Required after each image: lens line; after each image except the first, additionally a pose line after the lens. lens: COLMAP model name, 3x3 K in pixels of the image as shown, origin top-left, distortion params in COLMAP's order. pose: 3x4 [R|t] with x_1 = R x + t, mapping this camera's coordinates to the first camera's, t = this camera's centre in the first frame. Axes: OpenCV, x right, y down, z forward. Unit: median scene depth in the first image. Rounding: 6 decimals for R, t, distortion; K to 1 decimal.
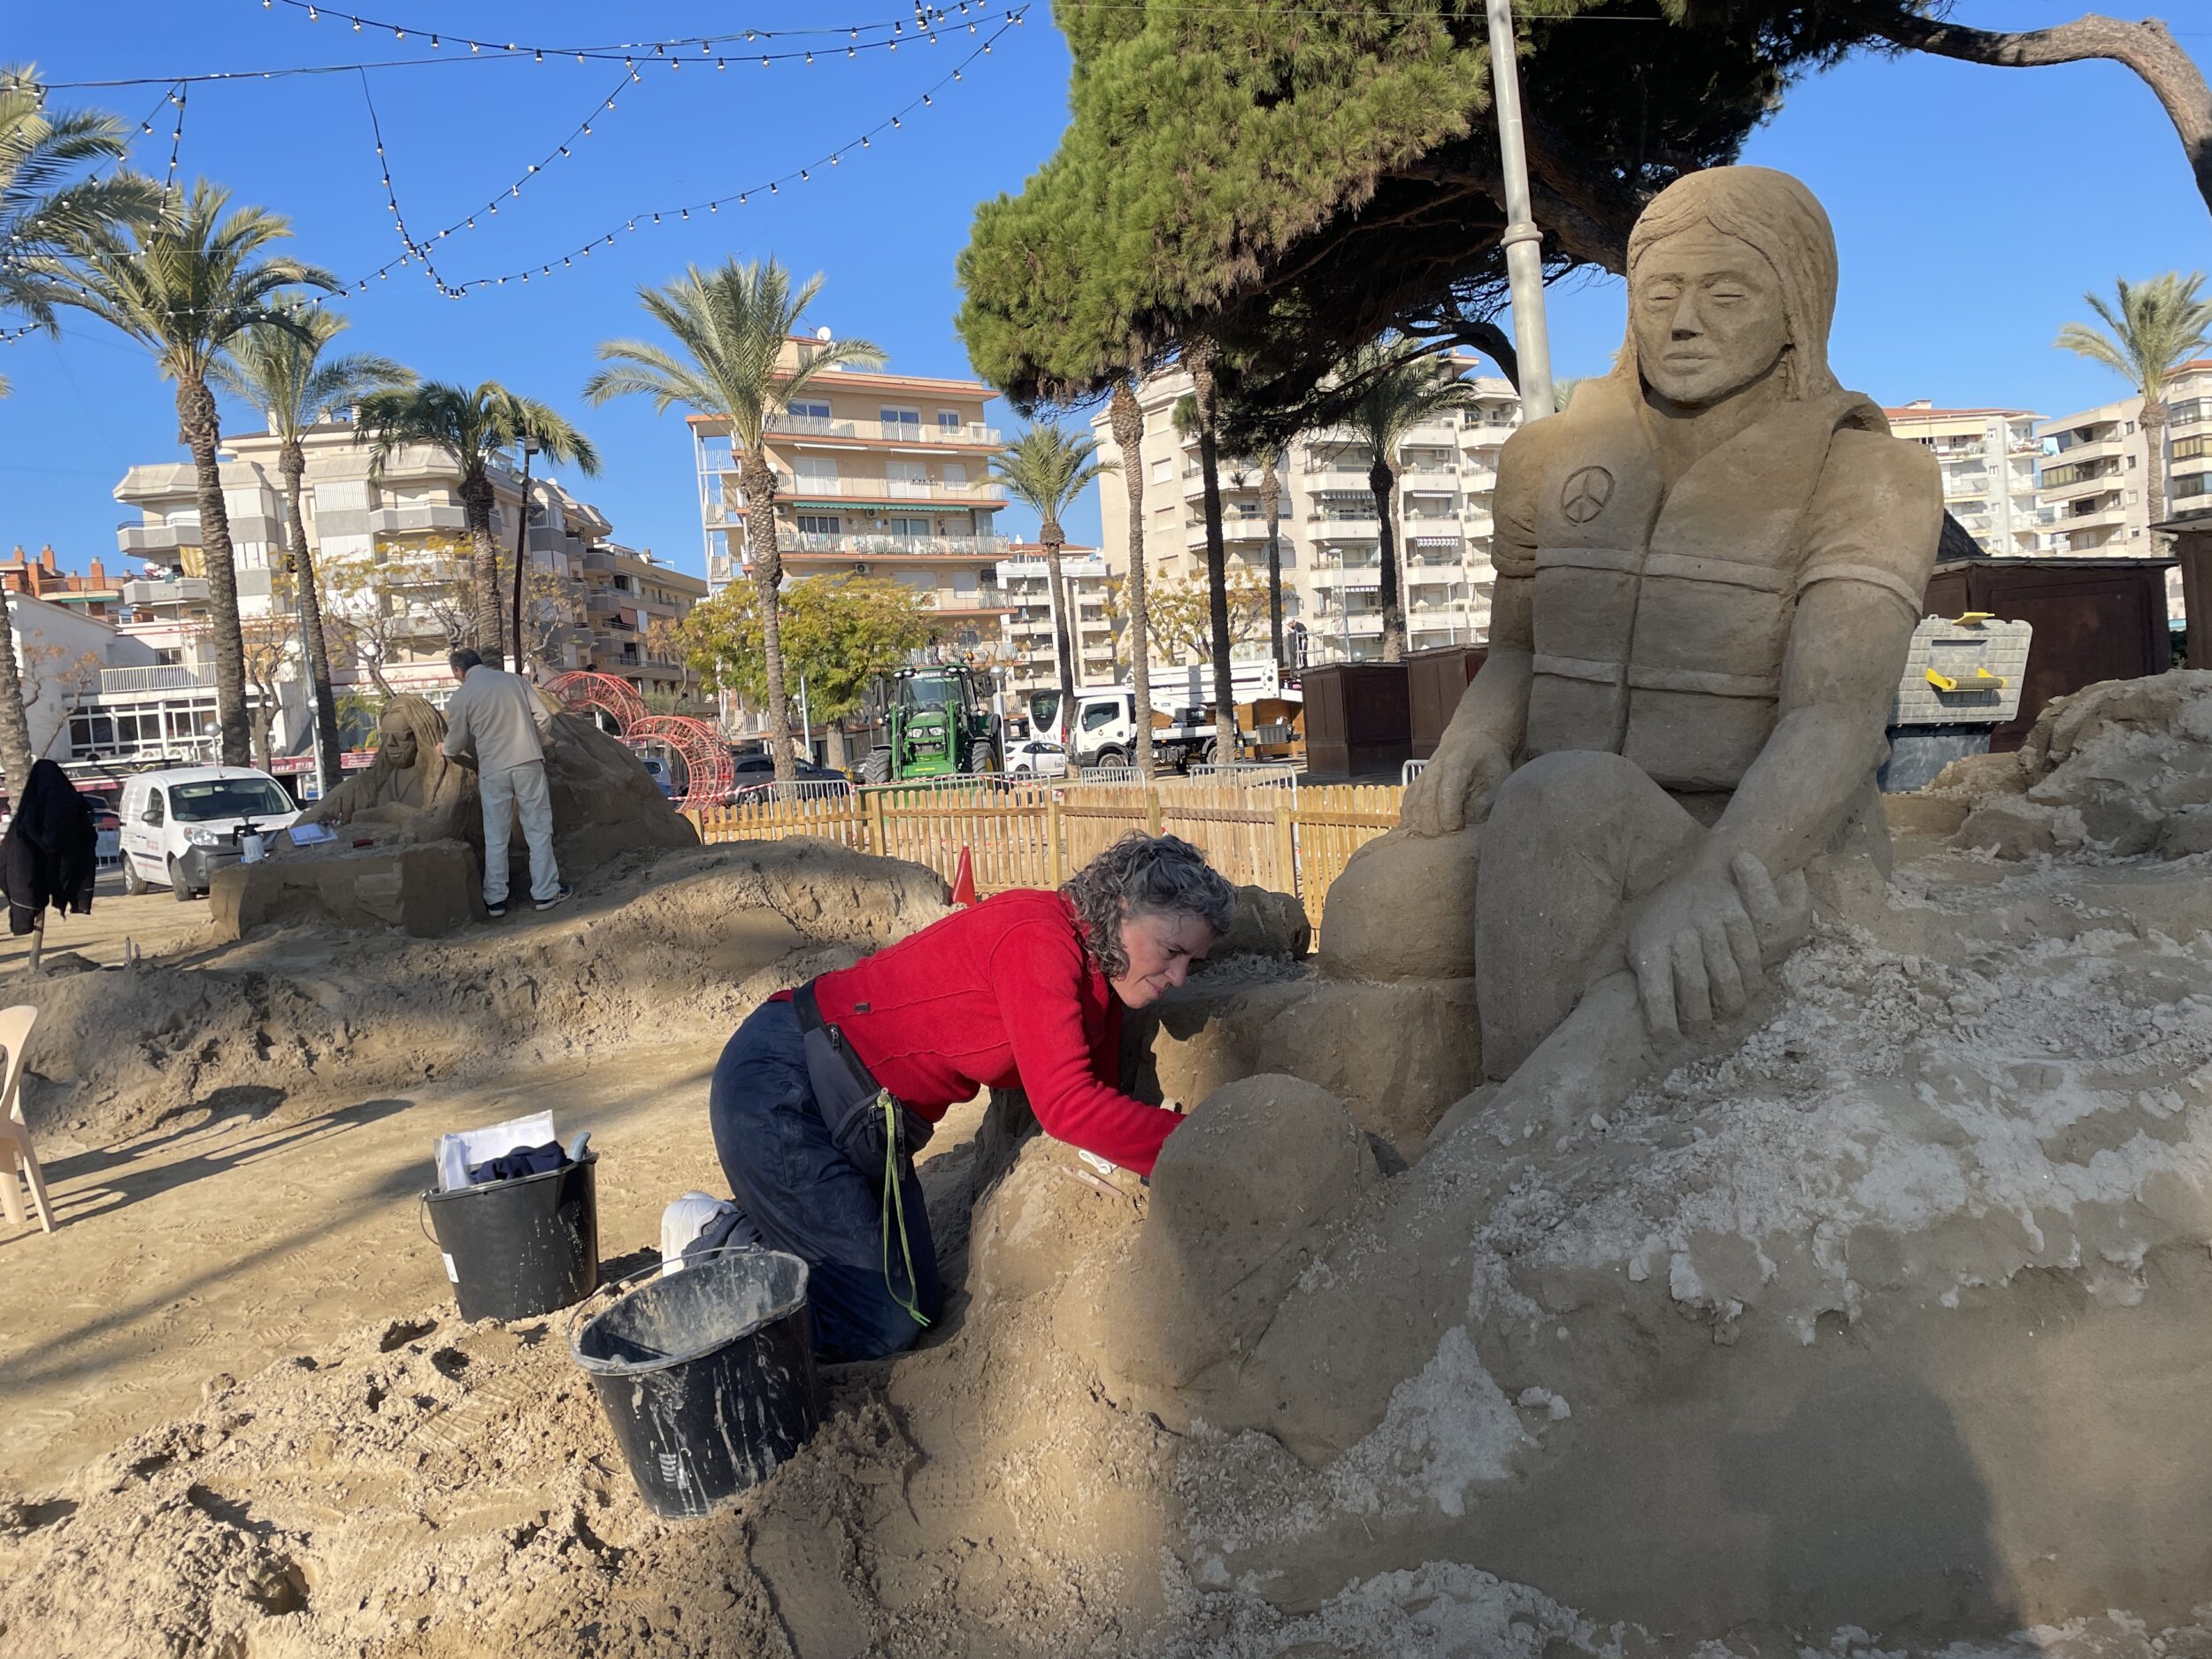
lens RADIAL K [[1639.8, 0, 1105.5], [0, 1639.8, 803.8], [0, 0, 1]] dist [0.088786, -0.111875]
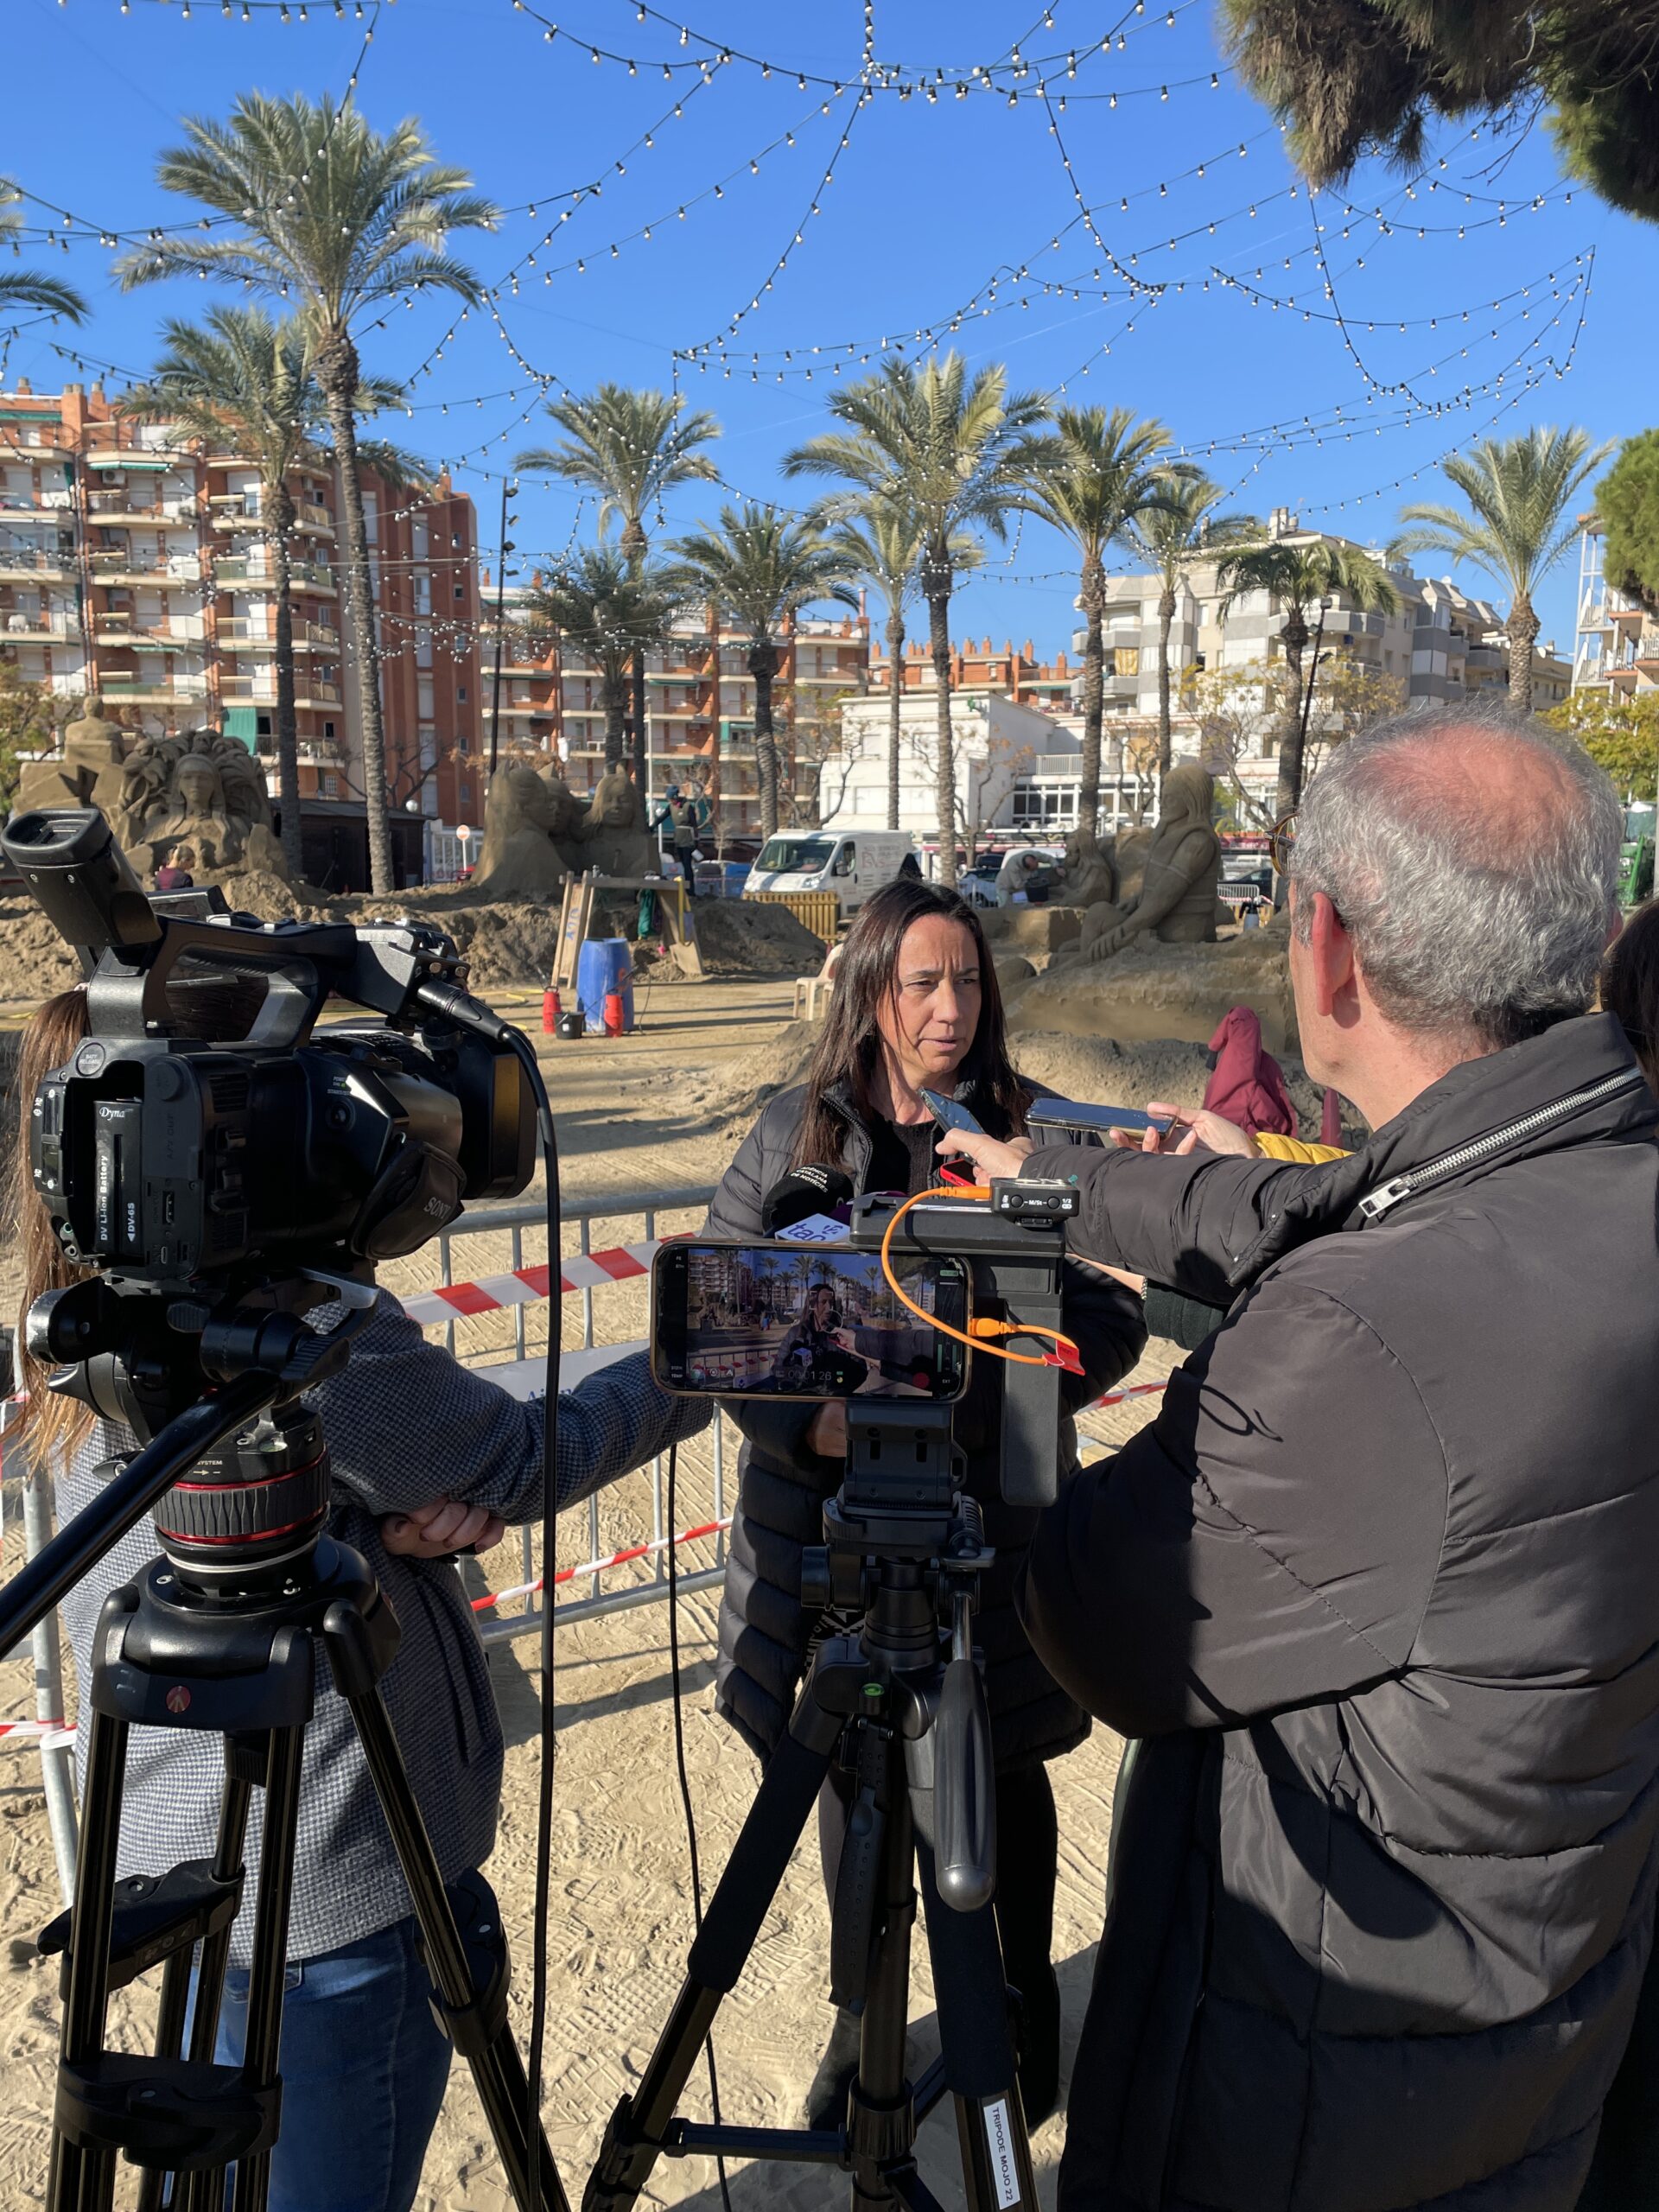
lens RADIAL K [[1639.8, 0, 829.5], [0, 1639.8, 1106.0], [0, 0, 1]] dist [0.088786, -0.111875]
pose [[0.776281, 0.179111, -0.604406, 0.081256], [-0.100943, 0.981733, 0.161280, -0.004563], [0.622252, -0.064188, 0.780181, -0.097449]]
